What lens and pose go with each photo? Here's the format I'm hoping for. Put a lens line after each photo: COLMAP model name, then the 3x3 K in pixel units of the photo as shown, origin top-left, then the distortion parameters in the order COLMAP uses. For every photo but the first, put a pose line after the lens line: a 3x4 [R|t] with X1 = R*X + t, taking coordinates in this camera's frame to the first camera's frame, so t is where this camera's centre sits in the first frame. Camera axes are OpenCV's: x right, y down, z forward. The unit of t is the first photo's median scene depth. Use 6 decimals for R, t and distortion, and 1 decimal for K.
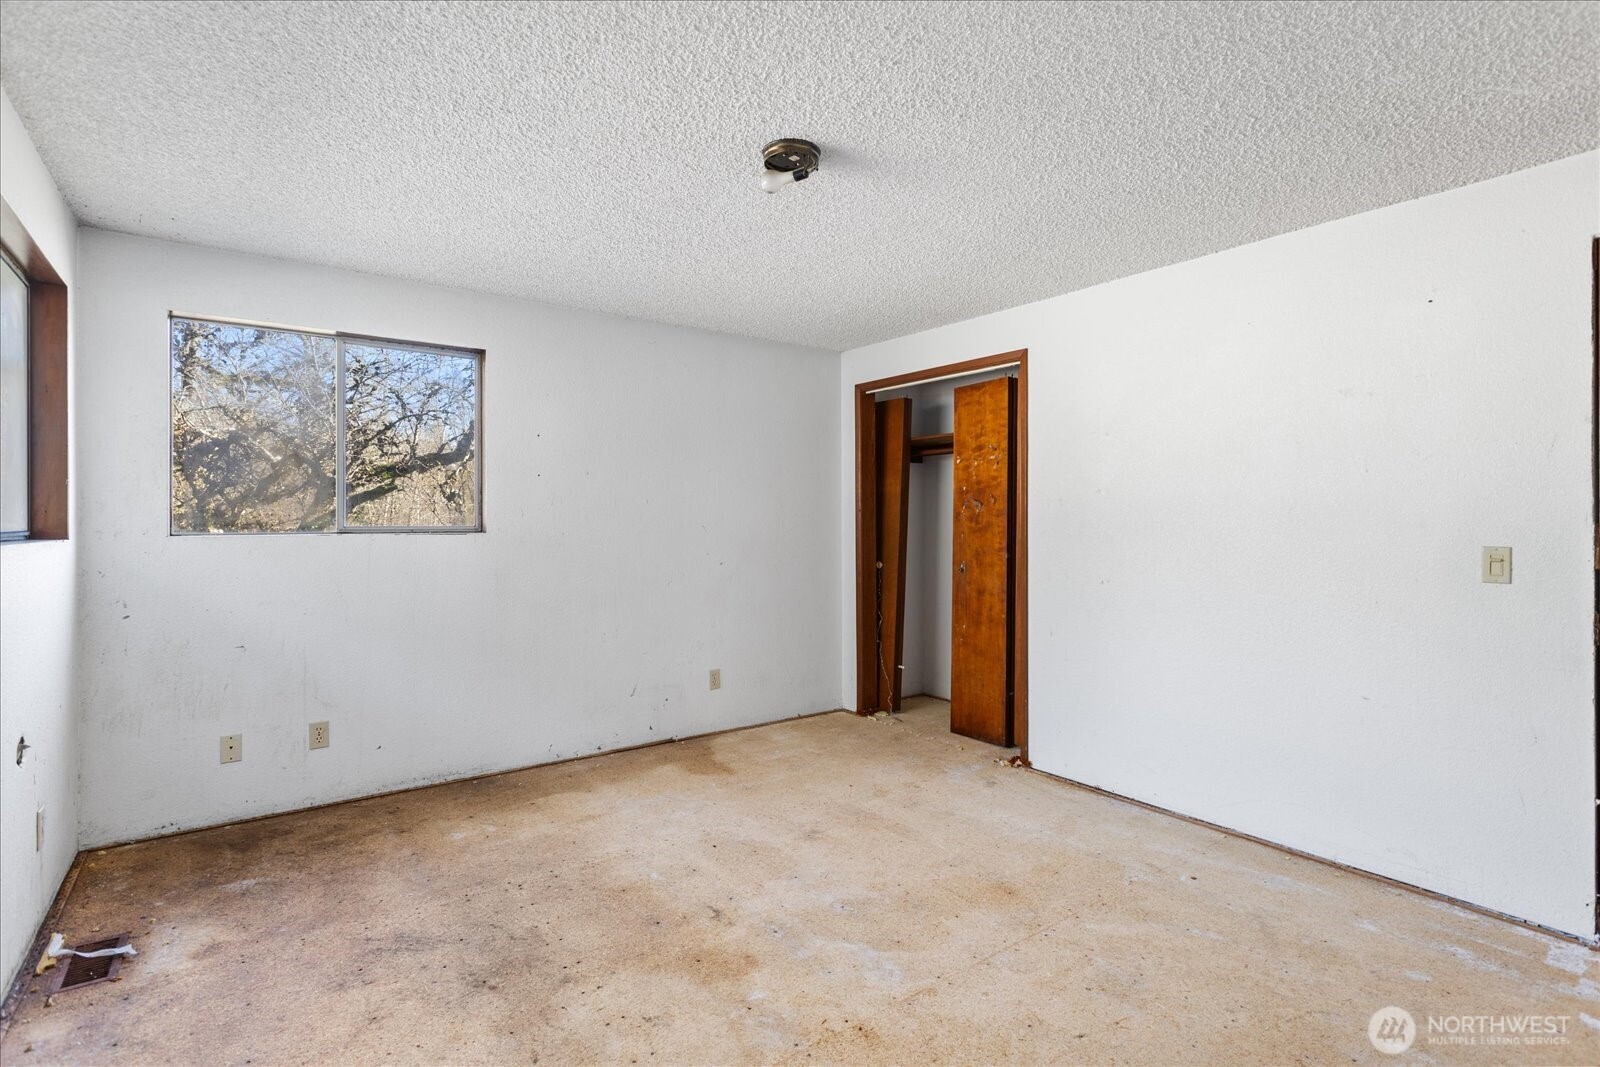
lens RADIAL K [[749.1, 0, 825.0], [0, 749.1, 530.3], [0, 0, 1]] dist [0.000449, -0.000121]
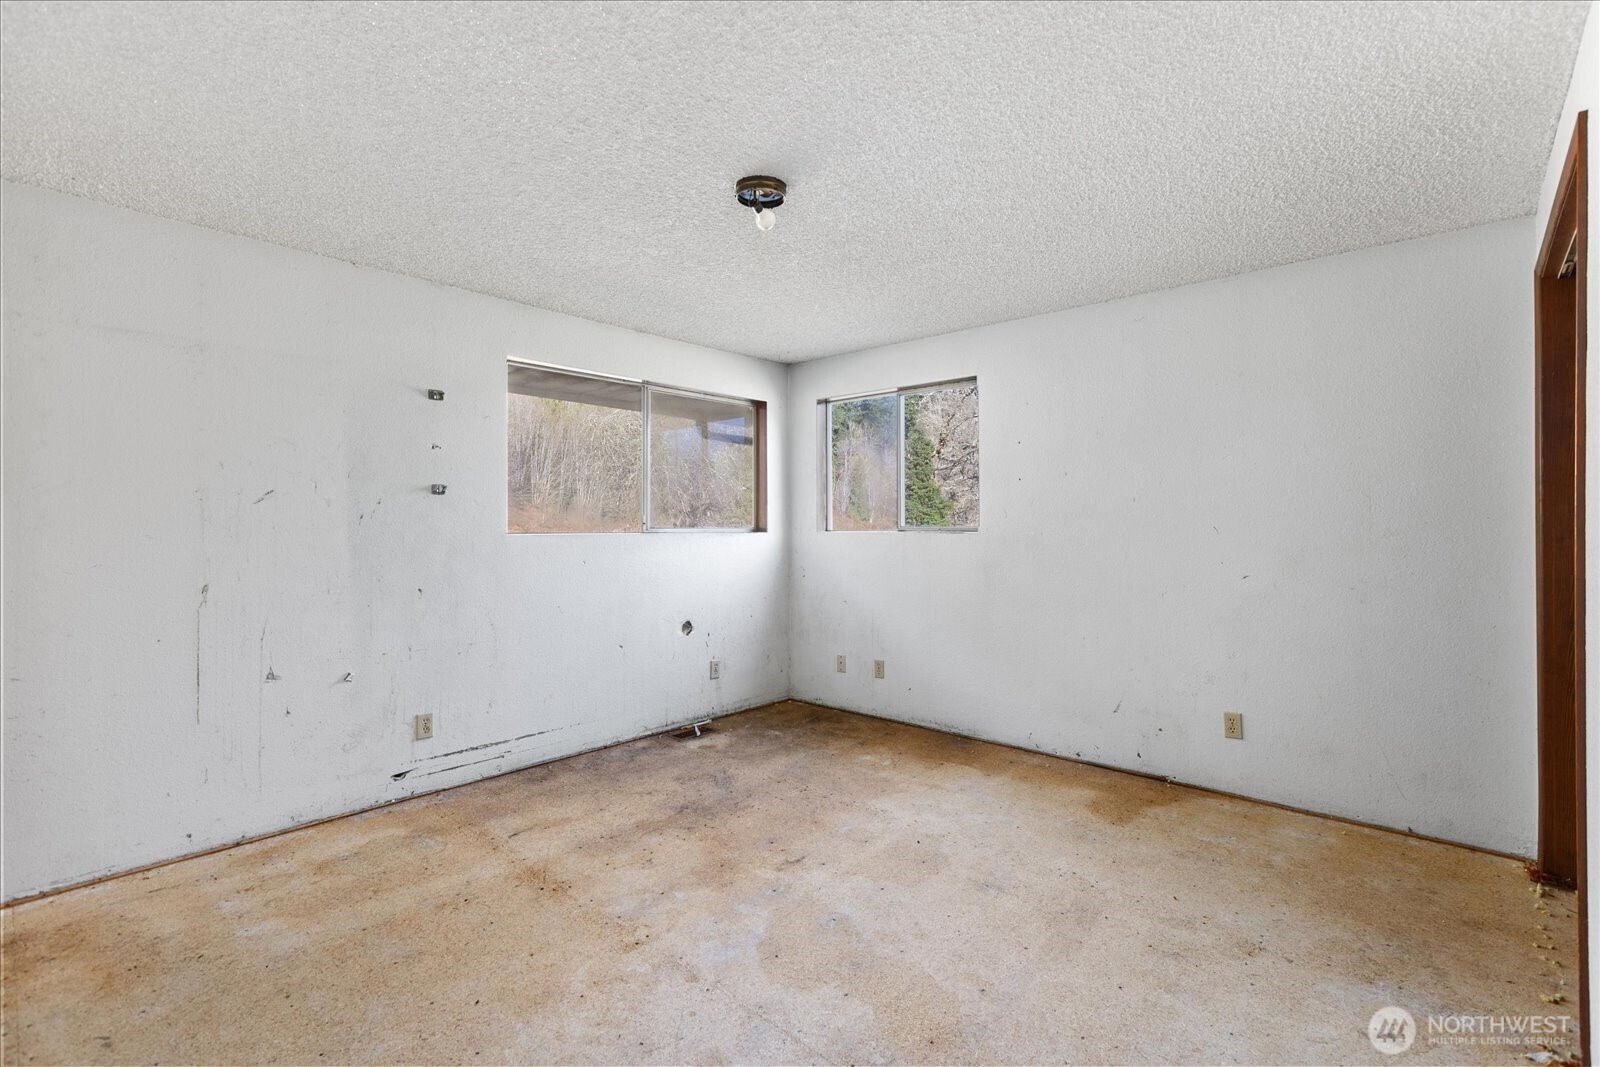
lens RADIAL K [[749.1, 0, 825.0], [0, 749.1, 530.3], [0, 0, 1]] dist [0.000449, -0.000121]
pose [[0.196772, 0.006713, -0.980426, 0.775935], [-0.009523, 0.999942, 0.004935, -0.003524], [0.980403, 0.008366, 0.196825, 0.638330]]
